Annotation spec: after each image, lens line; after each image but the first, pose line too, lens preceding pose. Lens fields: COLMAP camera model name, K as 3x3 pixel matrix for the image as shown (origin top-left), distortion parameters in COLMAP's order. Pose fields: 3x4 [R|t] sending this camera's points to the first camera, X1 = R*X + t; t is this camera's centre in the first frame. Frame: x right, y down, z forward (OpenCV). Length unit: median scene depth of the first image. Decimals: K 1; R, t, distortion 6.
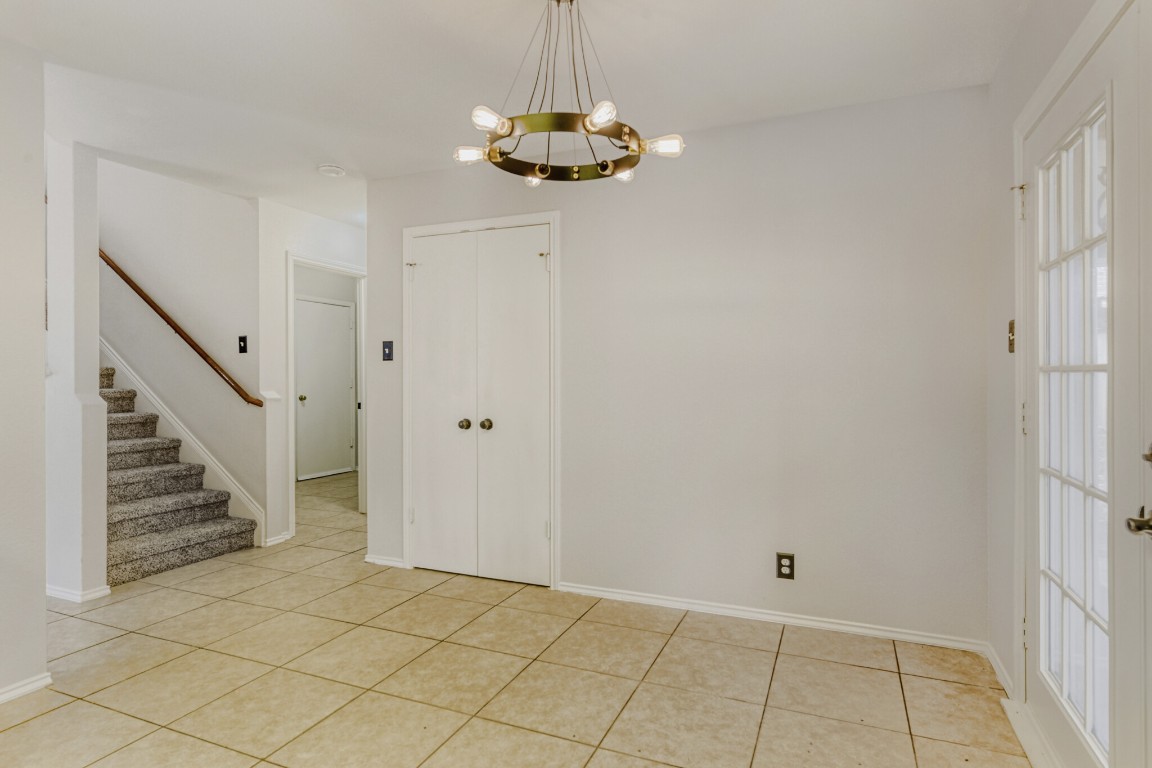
lens RADIAL K [[629.9, 0, 580.8], [0, 629.9, 380.6], [0, 0, 1]] dist [-0.004011, 0.000540]
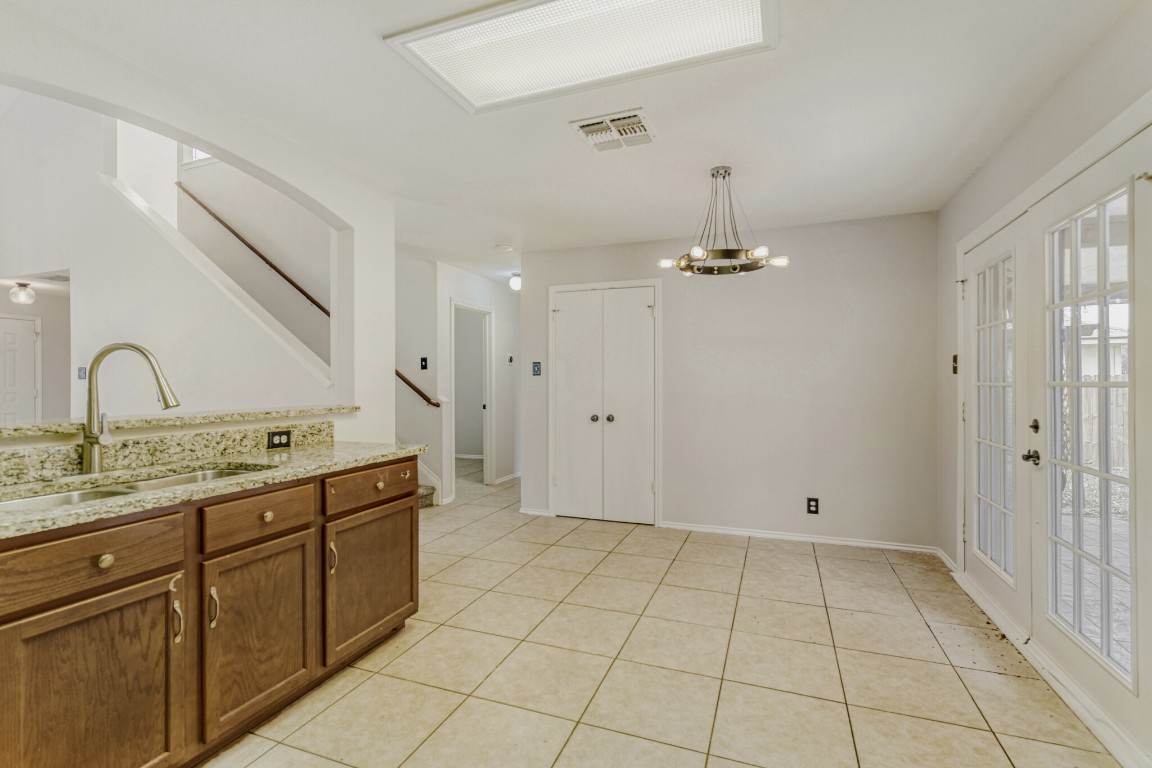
lens RADIAL K [[560.1, 0, 576.0], [0, 560.1, 384.0], [0, 0, 1]] dist [-0.002947, -0.000261]
pose [[0.998375, 0.000407, 0.056978, -0.352800], [-0.000129, 0.999988, -0.004899, -0.006526], [-0.056979, 0.004884, 0.998363, -0.380459]]
